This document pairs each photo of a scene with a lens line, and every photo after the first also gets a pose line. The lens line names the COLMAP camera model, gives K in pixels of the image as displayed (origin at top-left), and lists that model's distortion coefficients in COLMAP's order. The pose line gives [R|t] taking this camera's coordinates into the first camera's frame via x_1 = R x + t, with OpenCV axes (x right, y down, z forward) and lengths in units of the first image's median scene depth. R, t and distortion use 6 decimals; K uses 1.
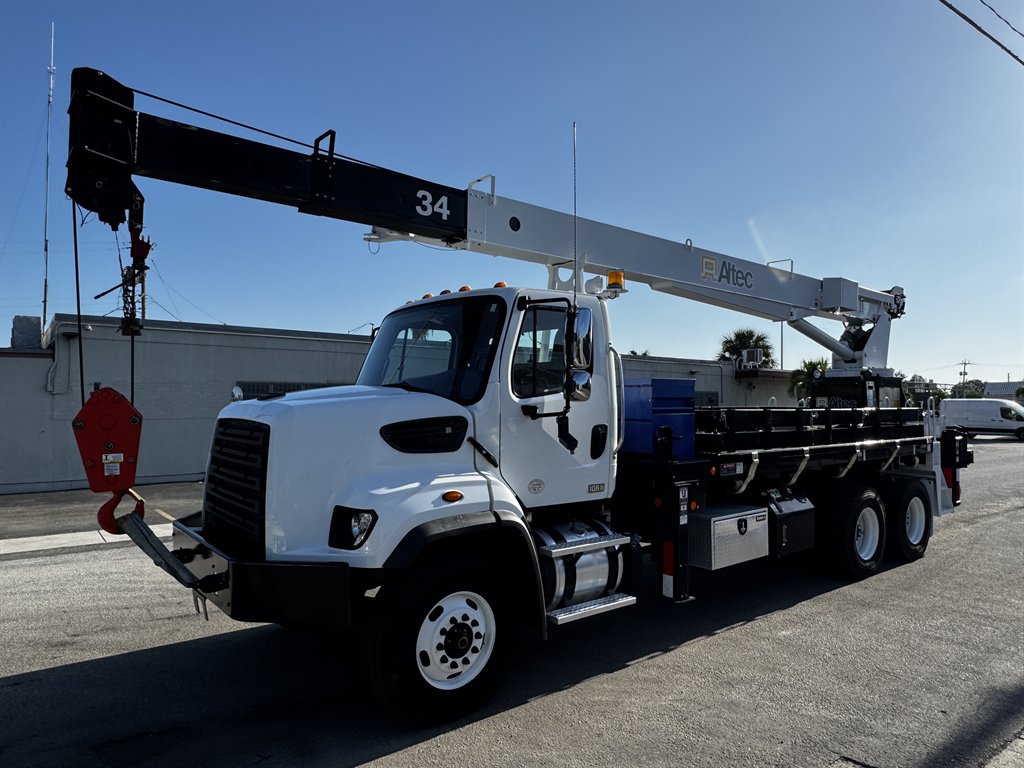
lens RADIAL K [[678.0, 0, 515.3], [0, 678.0, 385.5], [0, 0, 1]] dist [-0.004717, 0.002914]
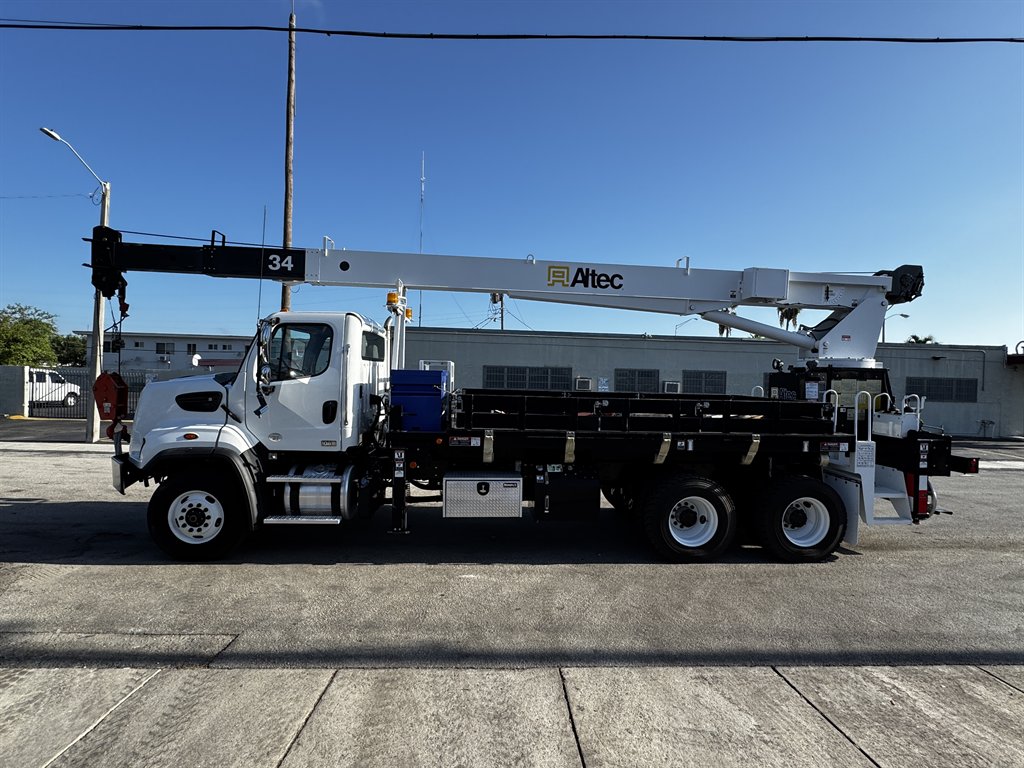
lens RADIAL K [[507.7, 0, 509.1], [0, 507.7, 385.2], [0, 0, 1]] dist [-0.002570, 0.000220]
pose [[0.816454, 0.028863, -0.576689, 1.061258], [-0.007759, 0.999208, 0.039025, -0.022826], [0.577358, -0.027388, 0.816031, 0.314253]]
